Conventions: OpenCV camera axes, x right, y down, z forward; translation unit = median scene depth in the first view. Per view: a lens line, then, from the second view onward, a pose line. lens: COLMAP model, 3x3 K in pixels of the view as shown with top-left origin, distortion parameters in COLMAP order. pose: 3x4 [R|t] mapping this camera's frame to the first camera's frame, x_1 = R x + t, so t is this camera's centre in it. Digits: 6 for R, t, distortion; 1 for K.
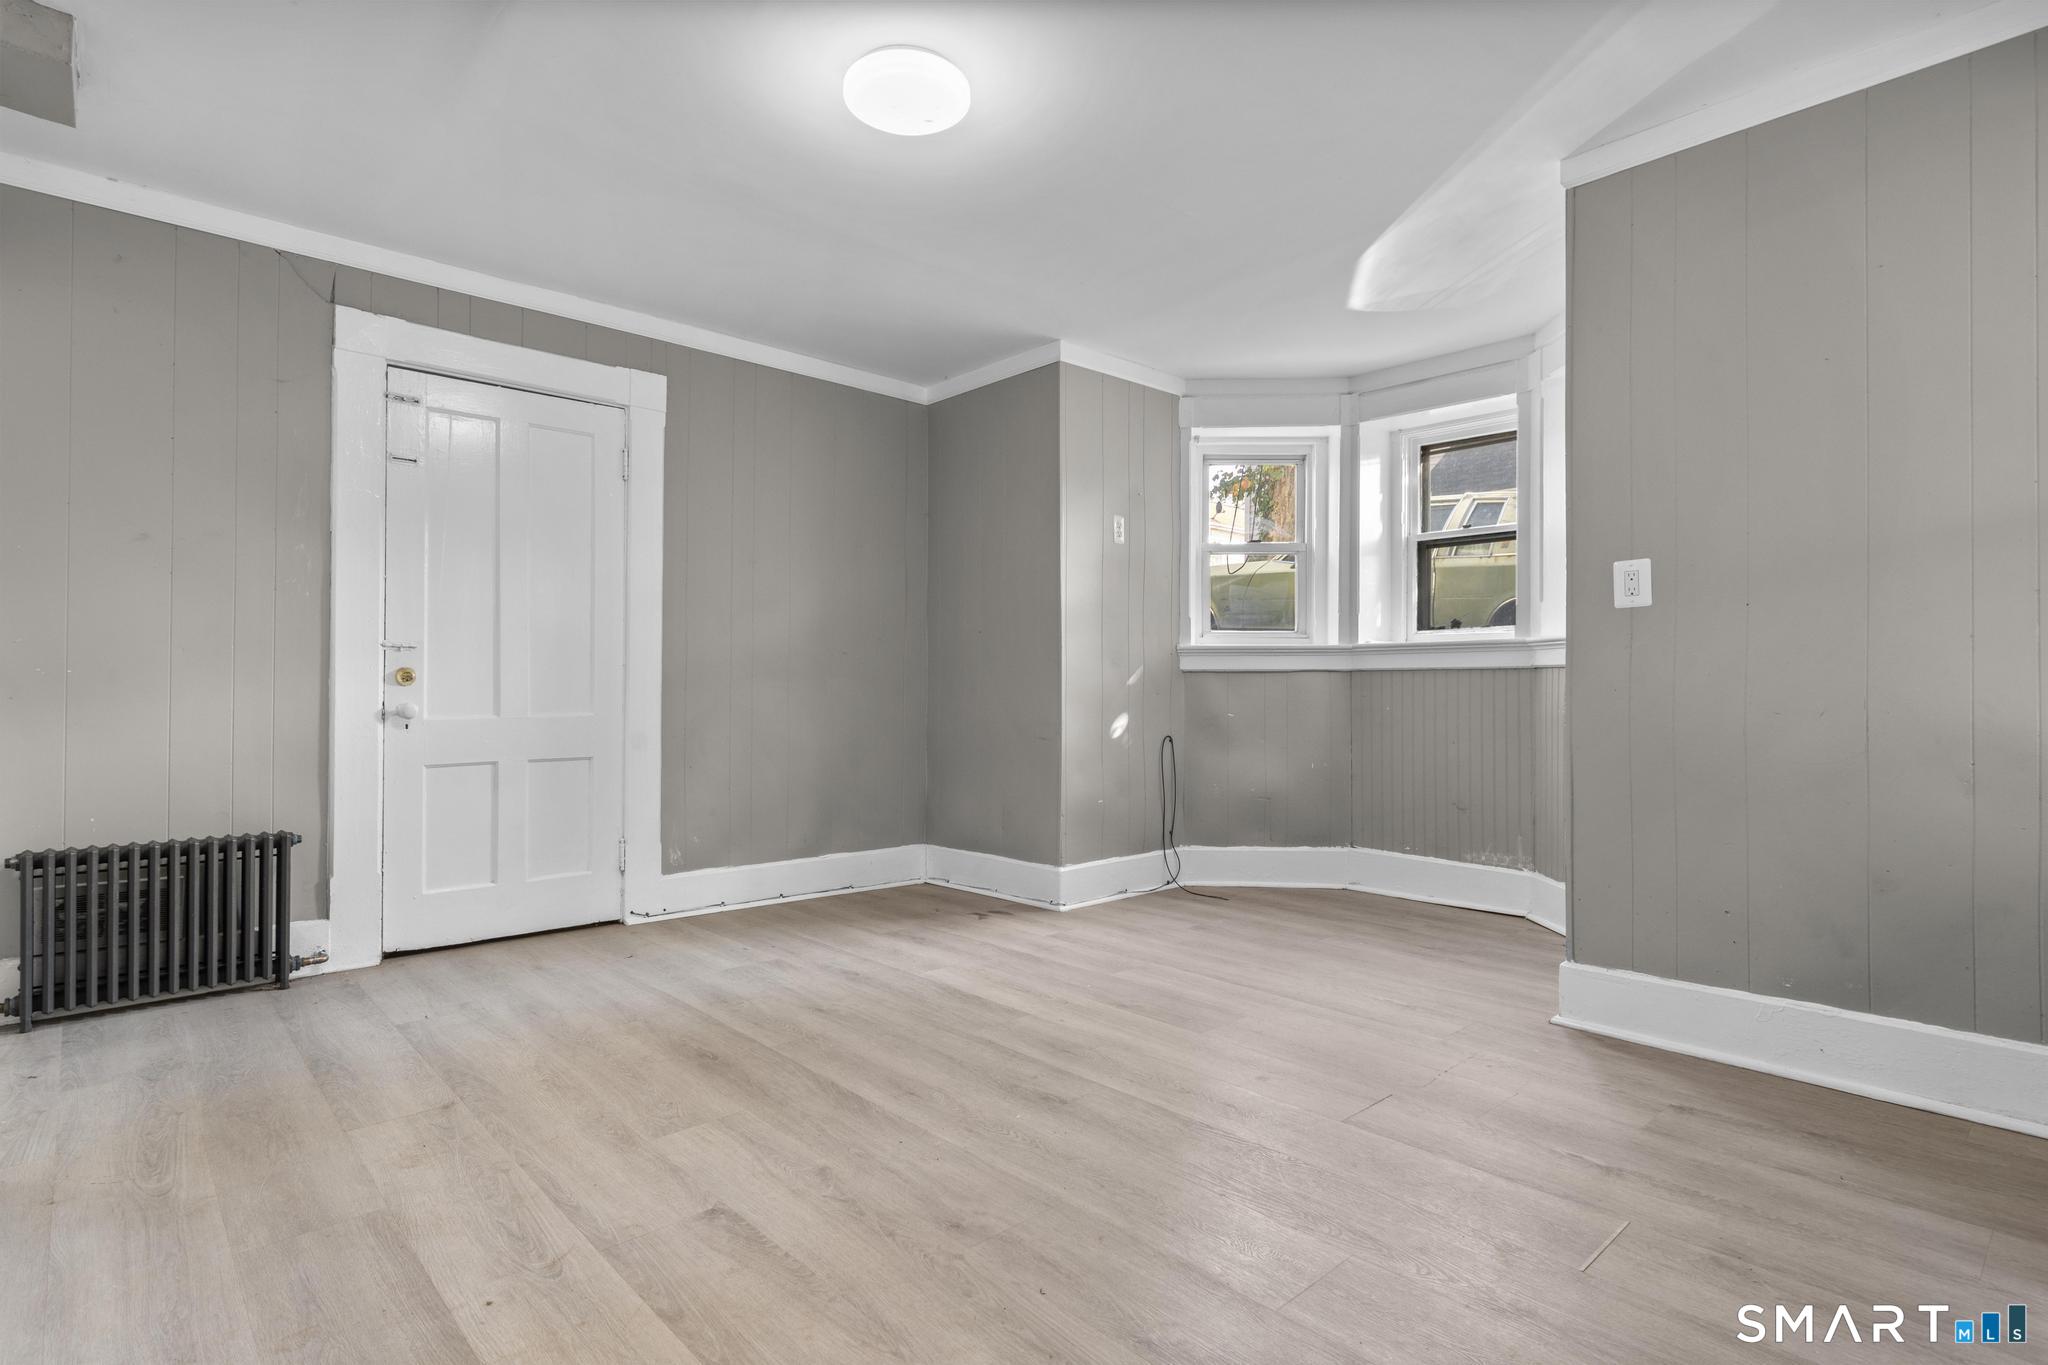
lens RADIAL K [[995.7, 0, 1019.1], [0, 995.7, 680.3], [0, 0, 1]] dist [-0.002461, 0.003994]
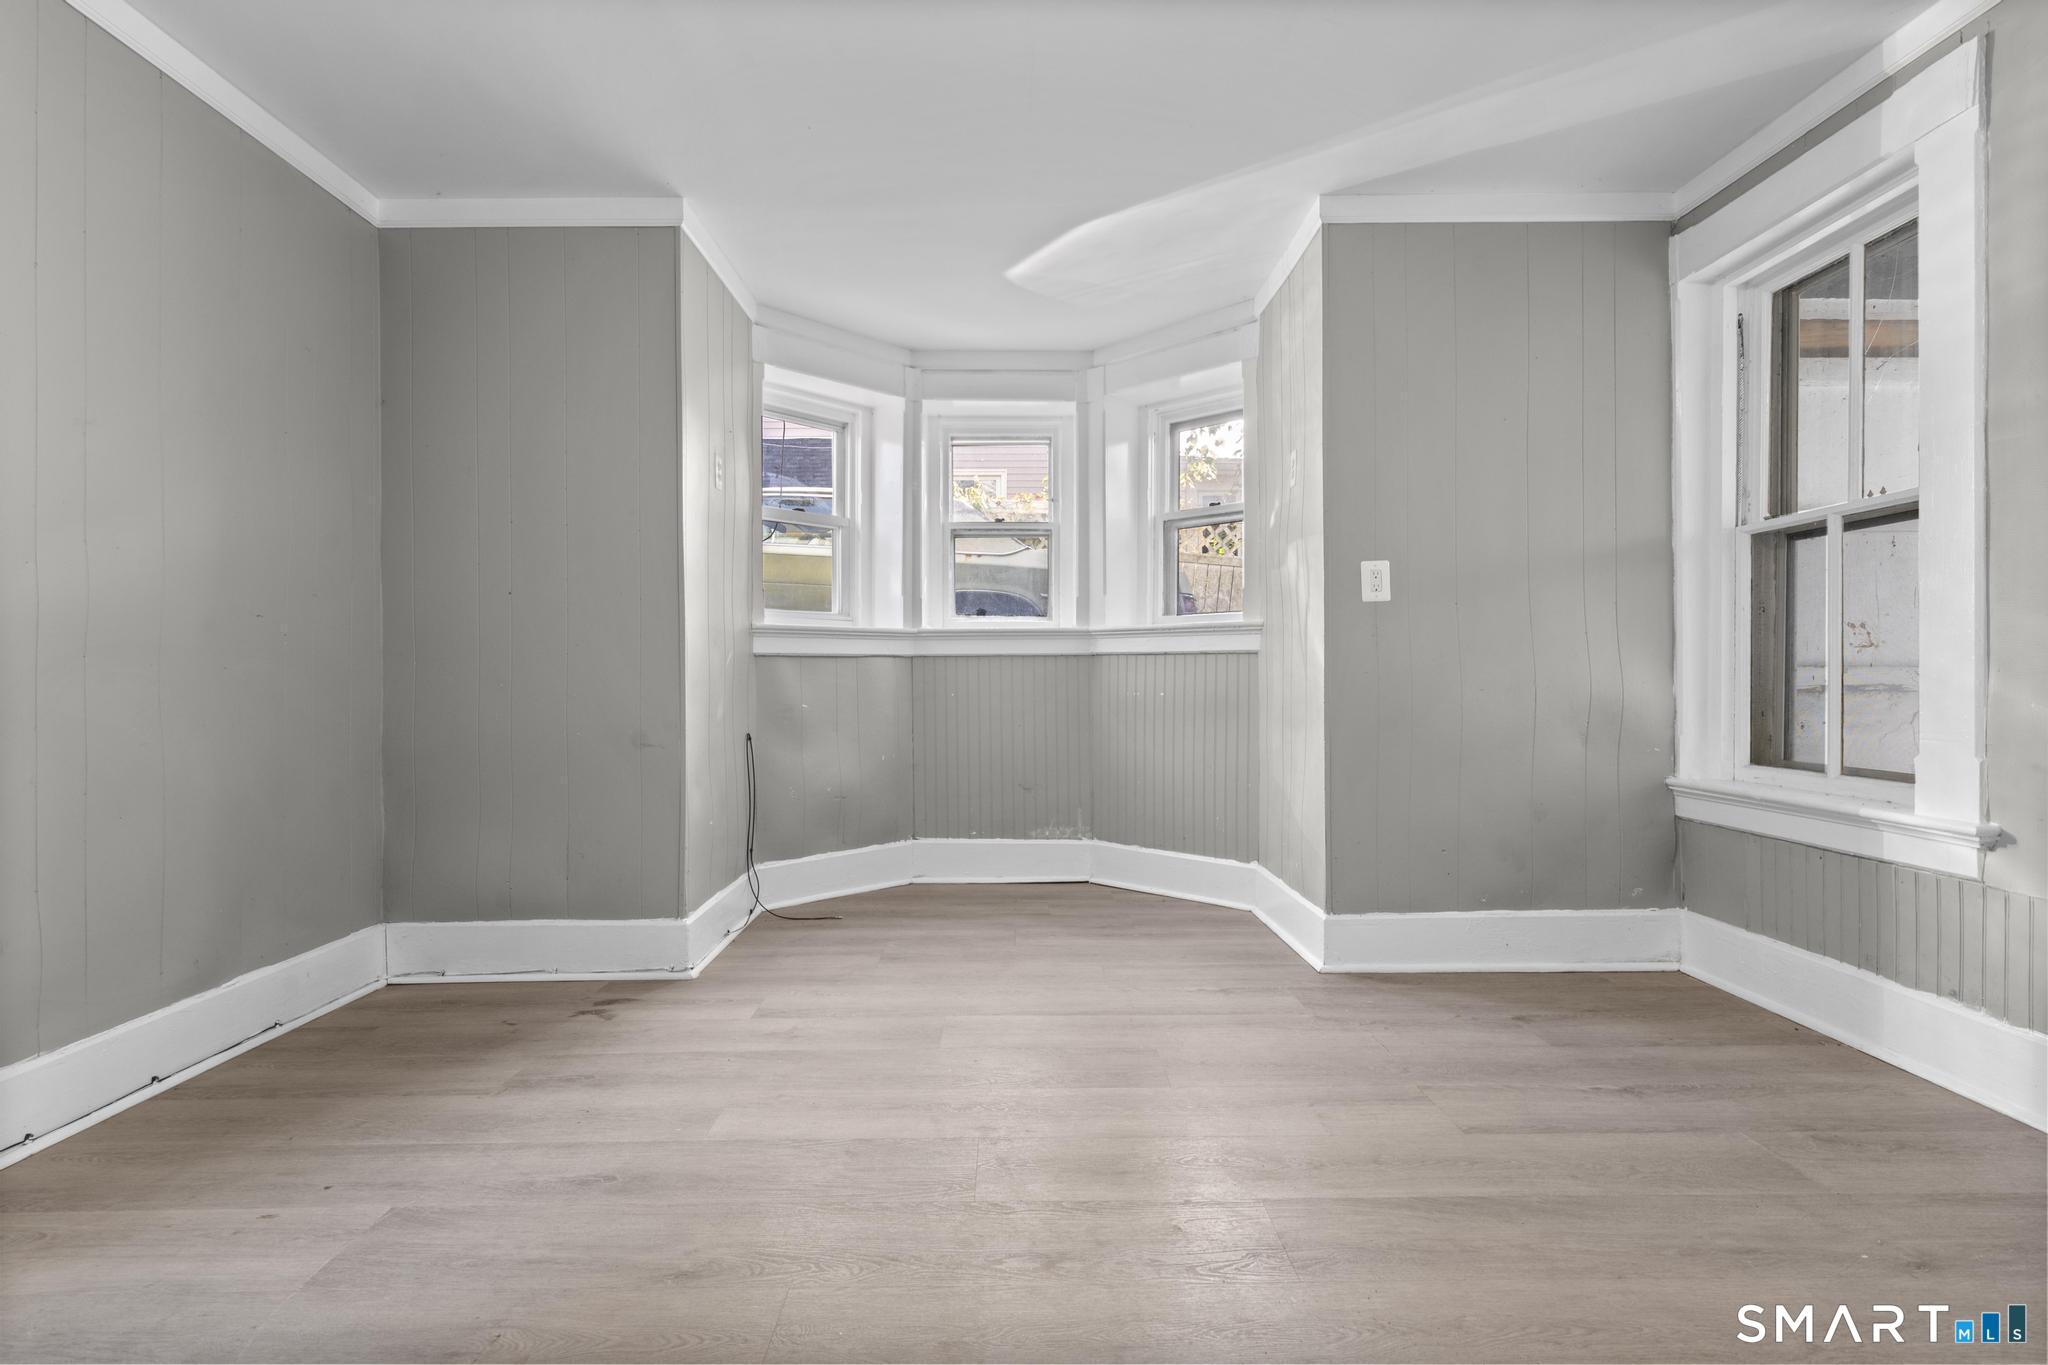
lens RADIAL K [[935.1, 0, 1020.6], [0, 935.1, 678.8], [0, 0, 1]] dist [-0.003329, 0.002598]
pose [[0.680294, -0.007939, 0.732897, -0.296097], [0.000745, 0.999948, 0.010140, 0.003619], [-0.732939, -0.006352, 0.680264, 0.352068]]
